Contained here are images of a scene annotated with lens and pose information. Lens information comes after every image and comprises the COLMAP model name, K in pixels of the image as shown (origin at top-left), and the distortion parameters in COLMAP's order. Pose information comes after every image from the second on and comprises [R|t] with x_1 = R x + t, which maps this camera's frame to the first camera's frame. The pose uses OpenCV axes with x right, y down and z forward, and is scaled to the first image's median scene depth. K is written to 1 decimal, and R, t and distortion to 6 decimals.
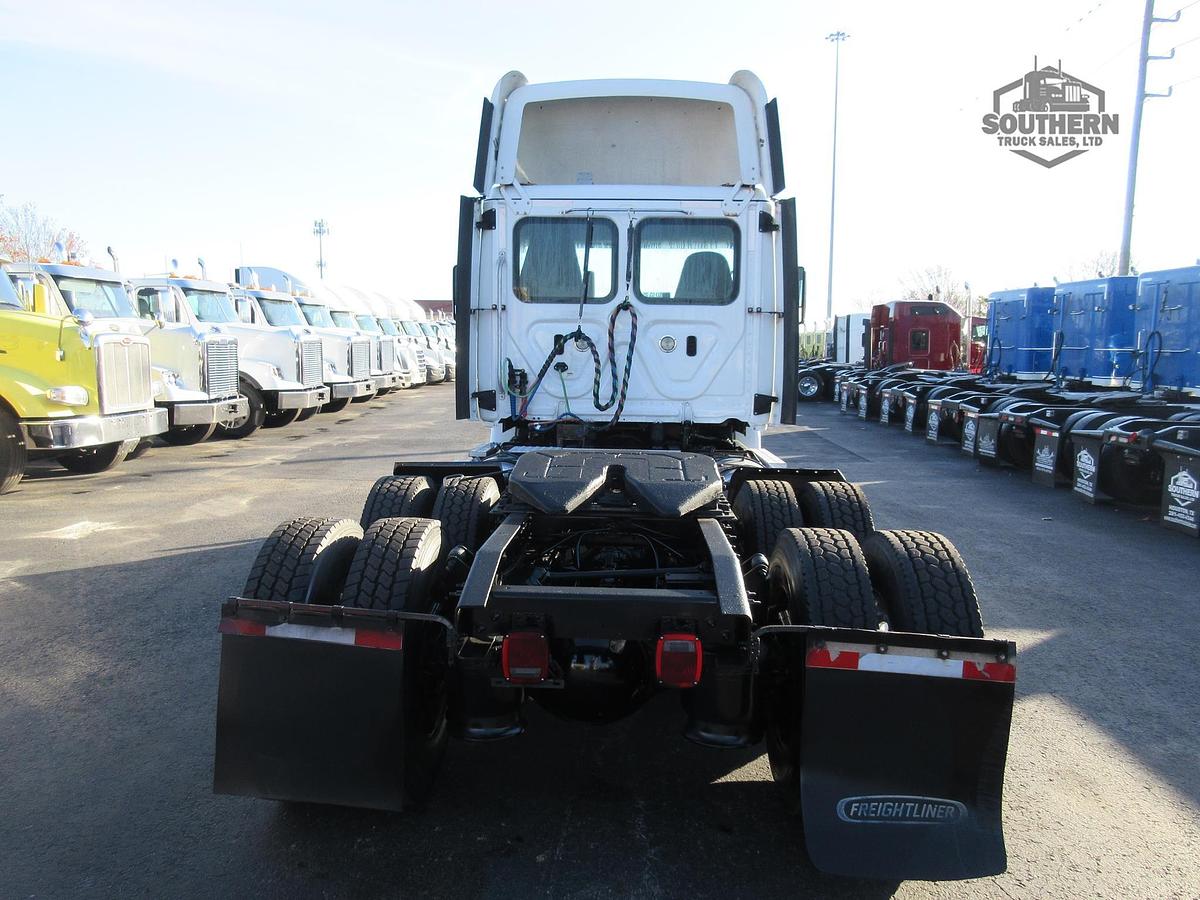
lens RADIAL K [[905.4, 0, 576.7], [0, 905.4, 439.8], [0, 0, 1]] dist [0.032743, -0.016743]
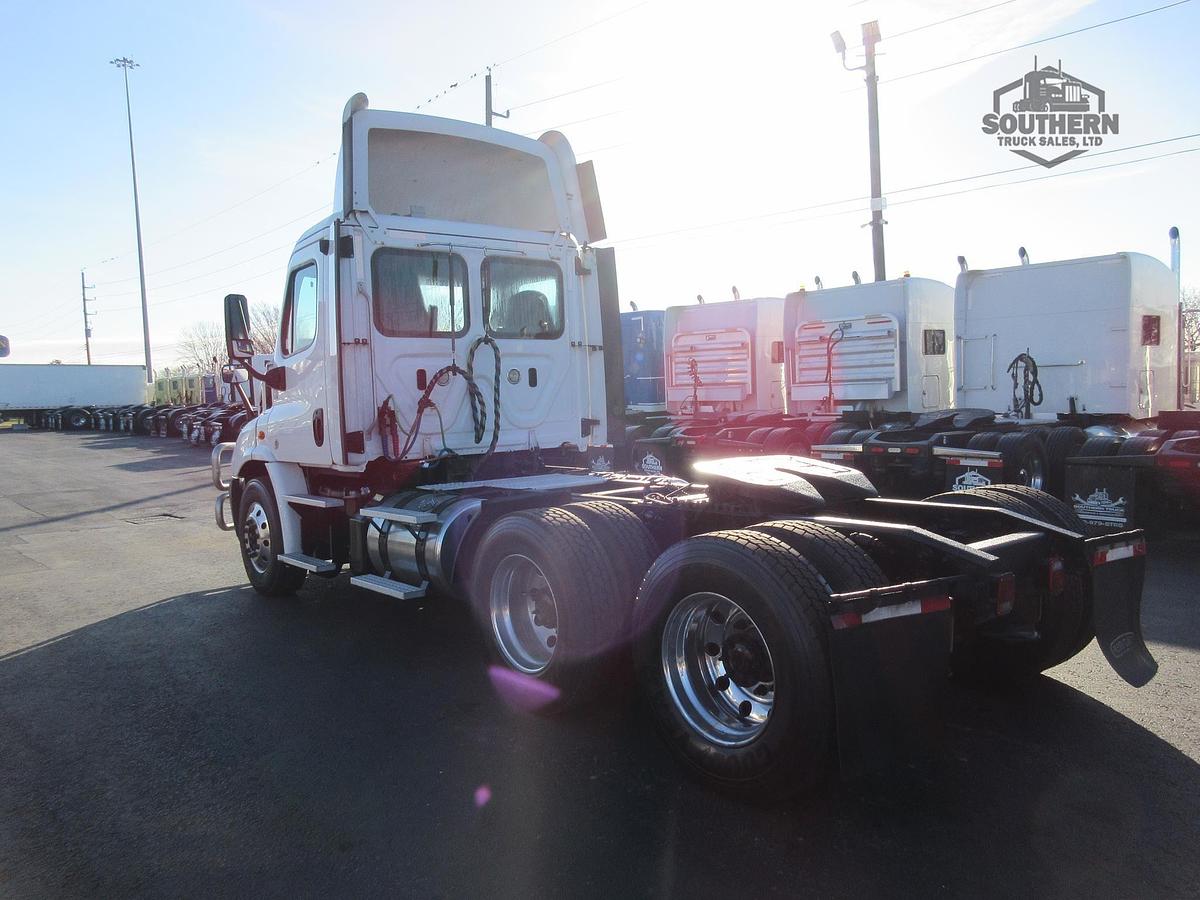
lens RADIAL K [[905.4, 0, 610.2], [0, 905.4, 442.0], [0, 0, 1]] dist [0.032743, -0.016743]
pose [[0.744009, -0.075405, 0.663901, -0.523848], [0.104632, 0.994502, -0.004303, -0.013280], [-0.659926, 0.072666, 0.747808, 0.144927]]
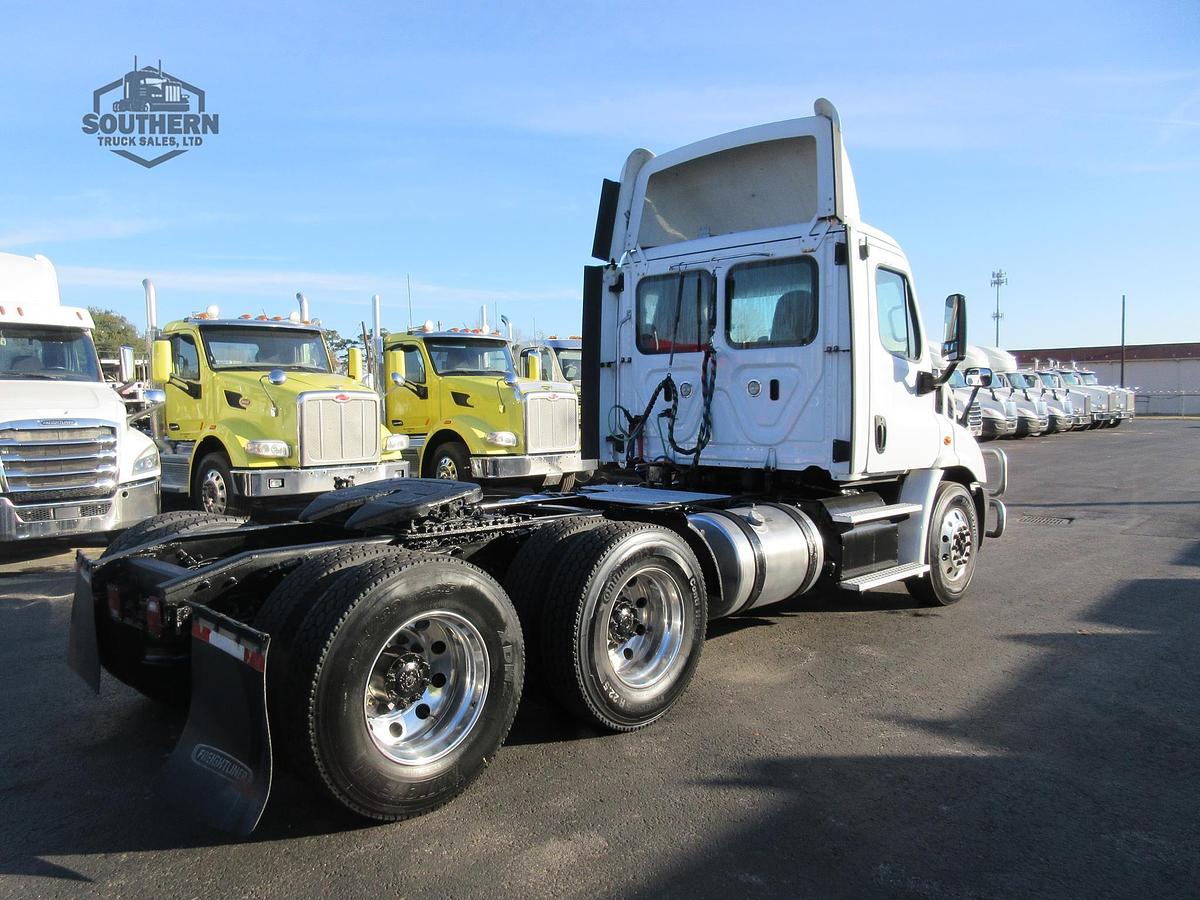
lens RADIAL K [[905.4, 0, 595.1], [0, 905.4, 444.4], [0, 0, 1]] dist [0.032743, -0.016743]
pose [[0.732687, 0.016478, -0.680366, 0.648684], [-0.055470, 0.997827, -0.035568, -0.000091], [0.678301, 0.063800, 0.732009, 0.166167]]
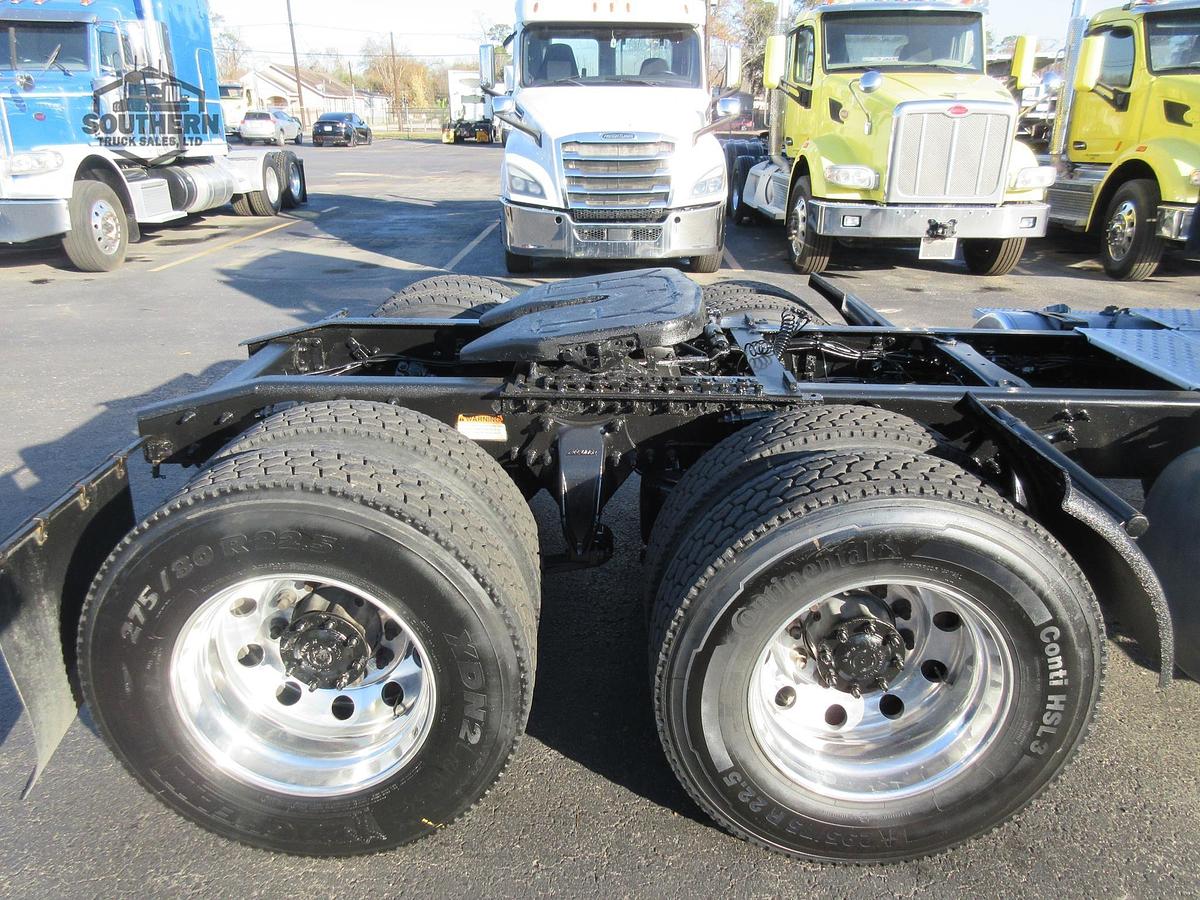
lens RADIAL K [[905.4, 0, 606.7], [0, 905.4, 442.4], [0, 0, 1]] dist [0.032743, -0.016743]
pose [[0.022551, 0.337100, -0.941199, 0.477843], [-0.112695, 0.936295, 0.332644, -0.055125], [0.993374, 0.098567, 0.059104, 0.564963]]
